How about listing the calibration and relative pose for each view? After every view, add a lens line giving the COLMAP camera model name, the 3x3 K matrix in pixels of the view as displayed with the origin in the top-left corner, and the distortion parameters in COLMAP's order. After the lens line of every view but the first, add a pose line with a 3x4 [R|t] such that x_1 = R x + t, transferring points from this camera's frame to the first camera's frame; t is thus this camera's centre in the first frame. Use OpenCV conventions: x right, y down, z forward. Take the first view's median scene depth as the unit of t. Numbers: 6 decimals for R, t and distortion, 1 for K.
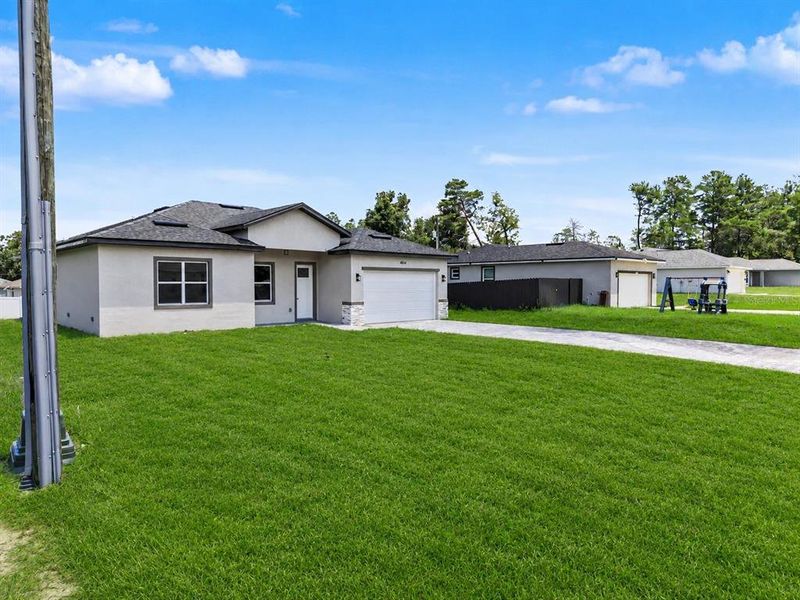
lens RADIAL K [[532.8, 0, 400.0], [0, 532.8, 300.0], [0, 0, 1]] dist [0.079625, -0.107217]
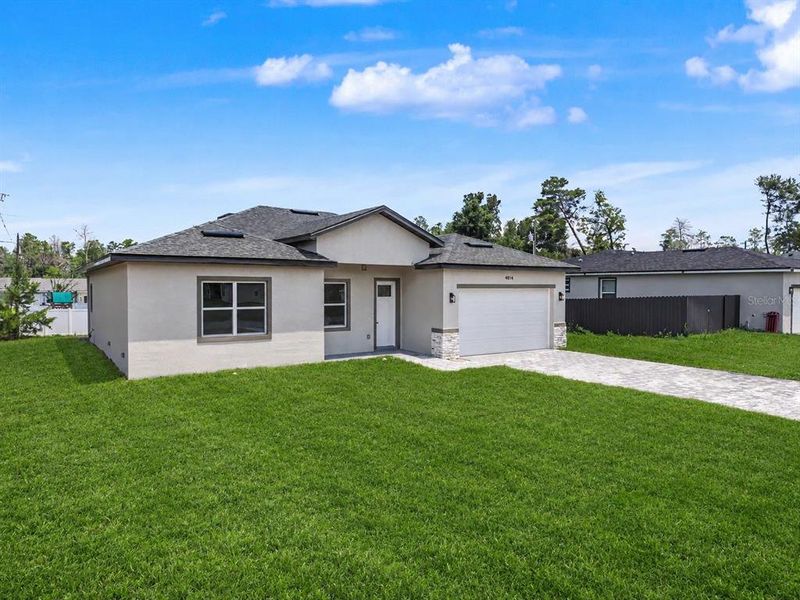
lens RADIAL K [[532.8, 0, 400.0], [0, 532.8, 300.0], [0, 0, 1]] dist [0.079625, -0.107217]
pose [[0.987465, 0.006508, -0.157702, -0.026553], [-0.007446, 0.999958, -0.005362, -0.029926], [0.157660, 0.006469, 0.987472, 0.182802]]
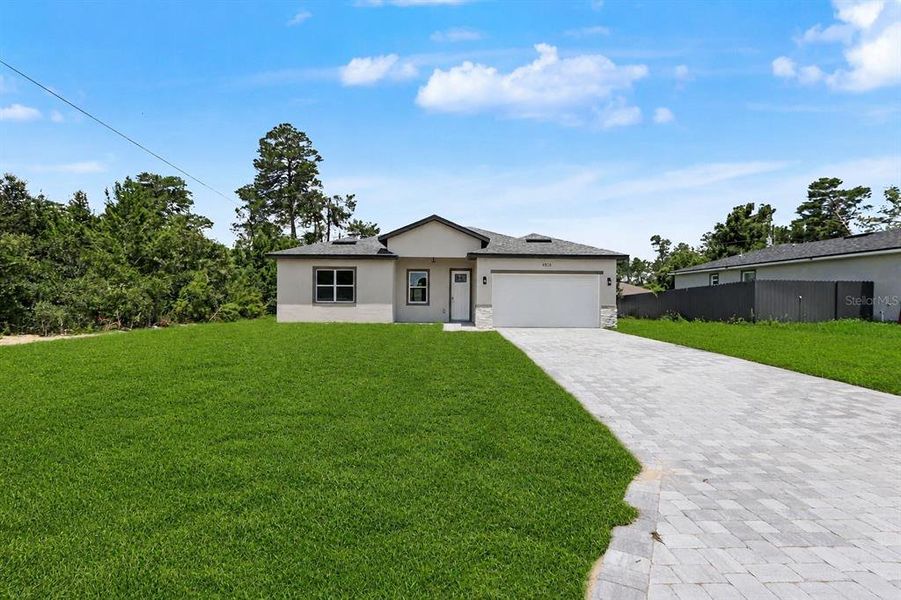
lens RADIAL K [[414.5, 0, 451.8], [0, 414.5, 304.7], [0, 0, 1]] dist [-0.021869, 0.000431]
pose [[0.728179, 0.017347, -0.685168, 0.356054], [-0.030124, 0.999524, -0.006710, 0.008981], [0.684725, 0.025526, 0.728355, 0.325891]]
